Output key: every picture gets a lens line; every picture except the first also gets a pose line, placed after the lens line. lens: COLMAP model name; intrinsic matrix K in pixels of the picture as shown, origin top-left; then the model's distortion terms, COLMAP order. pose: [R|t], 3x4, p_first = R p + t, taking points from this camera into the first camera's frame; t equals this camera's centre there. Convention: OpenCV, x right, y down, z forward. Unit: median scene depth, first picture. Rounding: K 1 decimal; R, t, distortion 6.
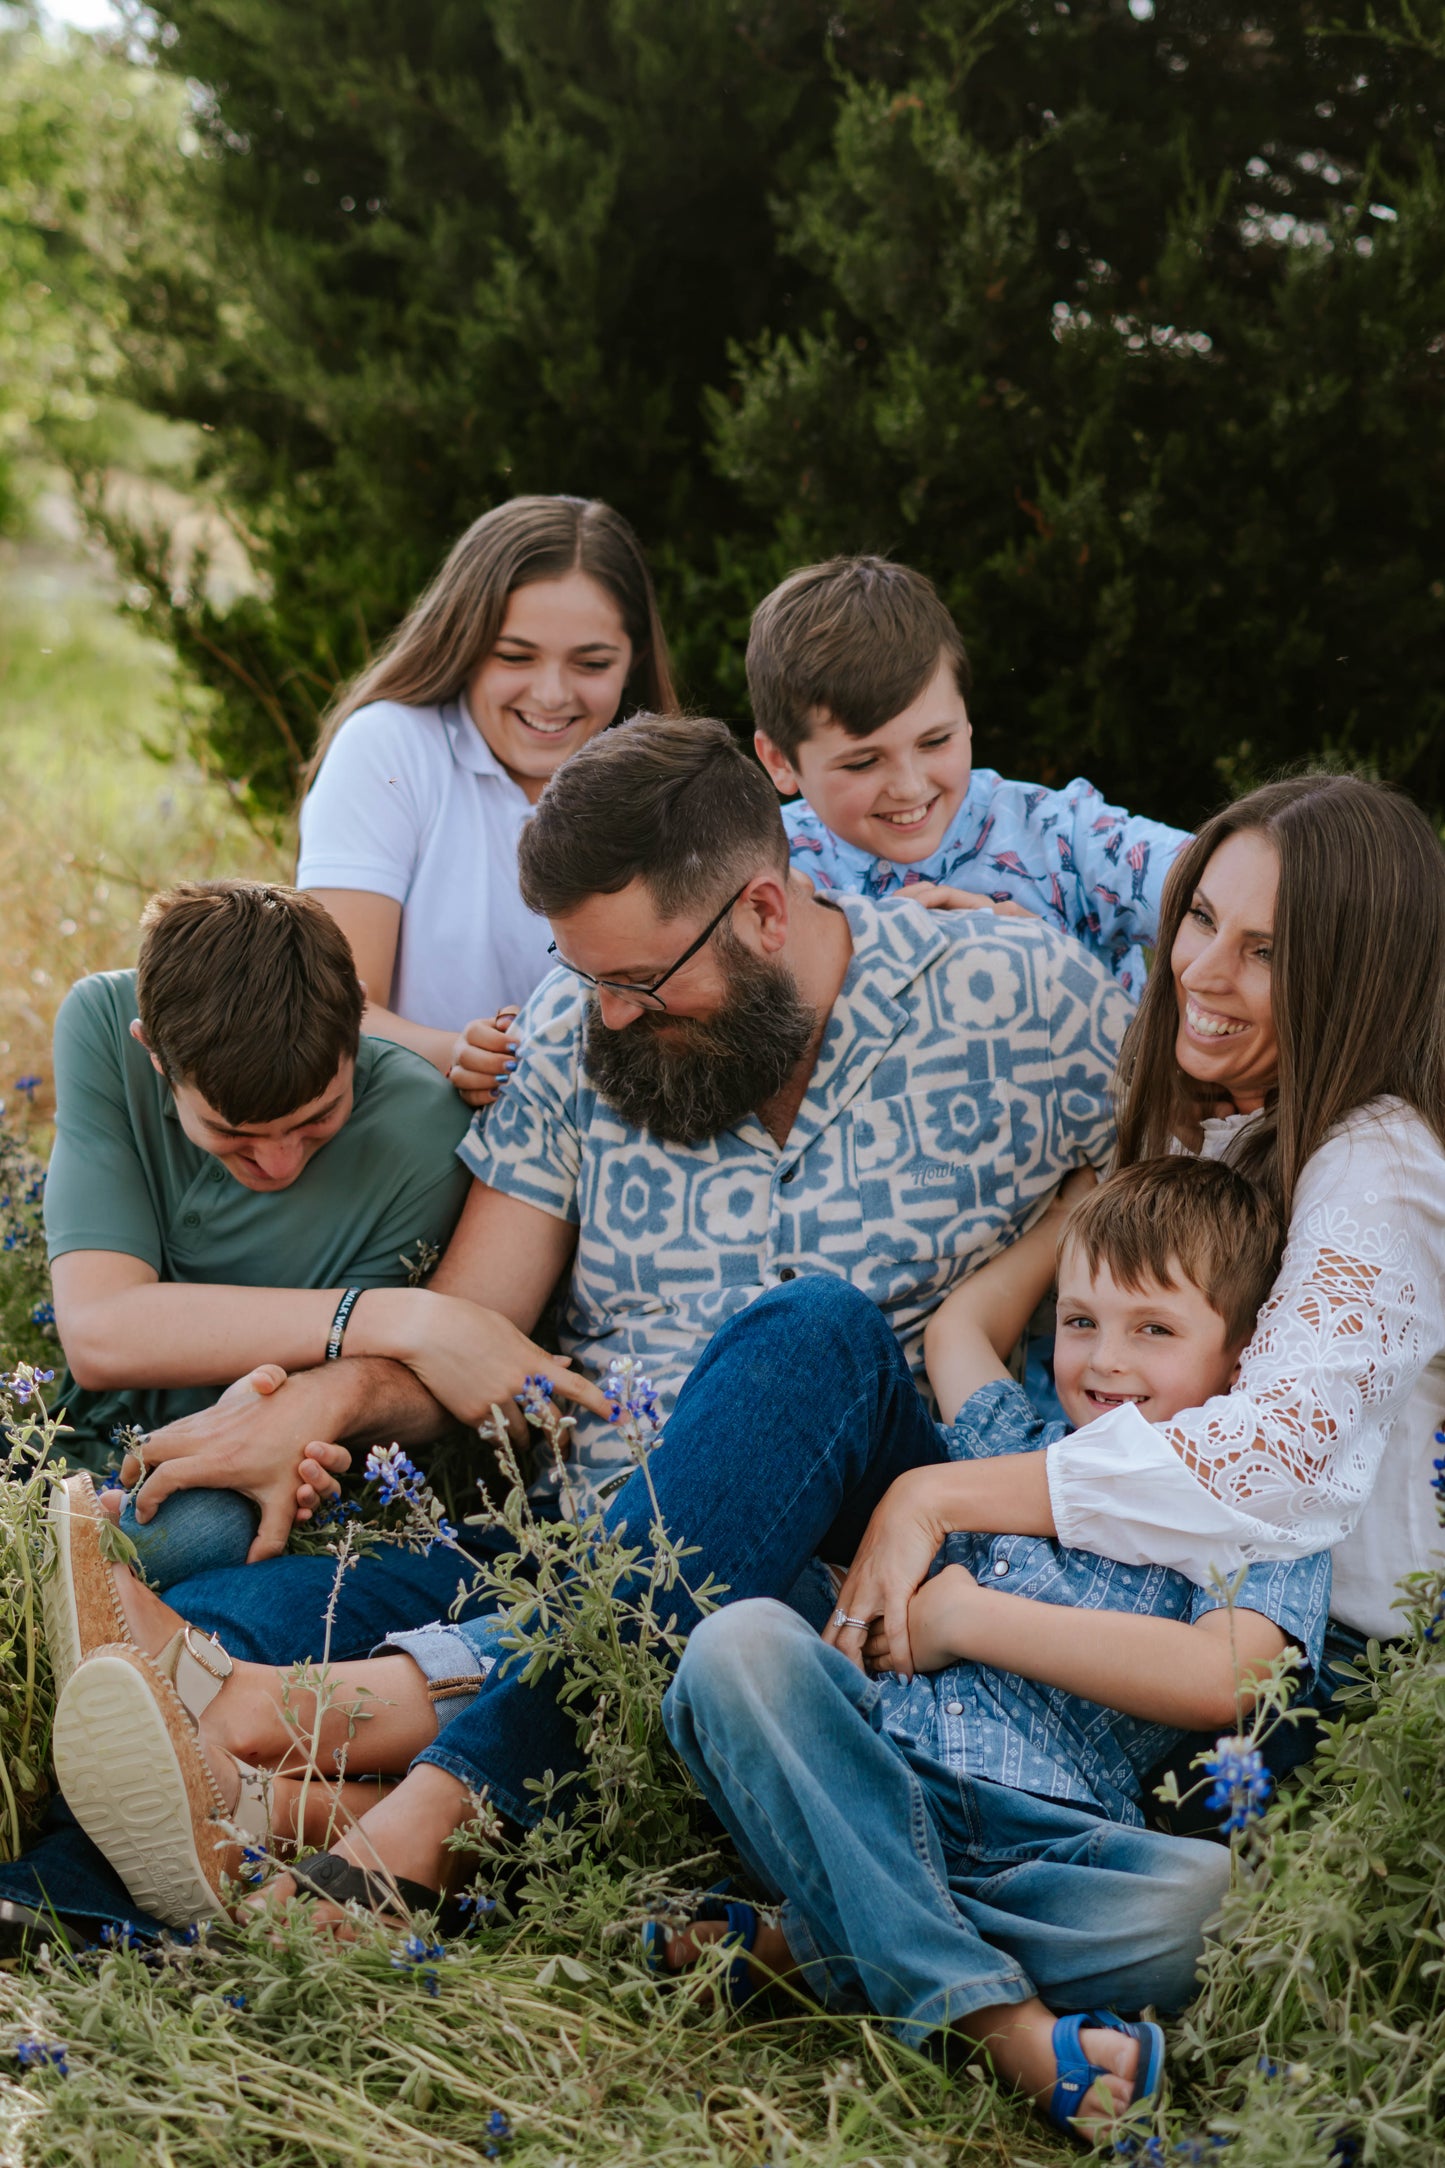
lens RADIAL K [[4516.6, 0, 722.5], [0, 4516.6, 1084.0], [0, 0, 1]] dist [0.030339, 0.379502]
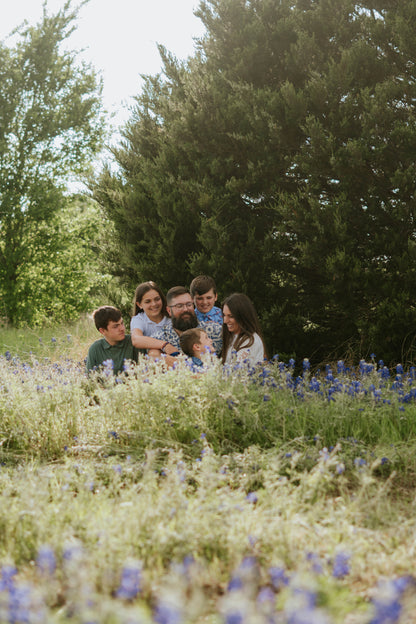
lens RADIAL K [[1292.6, 0, 208.0], [0, 1292.6, 312.0], [0, 0, 1]] dist [-0.043298, -0.128970]
pose [[0.995090, -0.070975, -0.068979, 0.148464], [0.061912, 0.990141, -0.125649, 0.161225], [0.077217, 0.120761, 0.989674, -0.880185]]
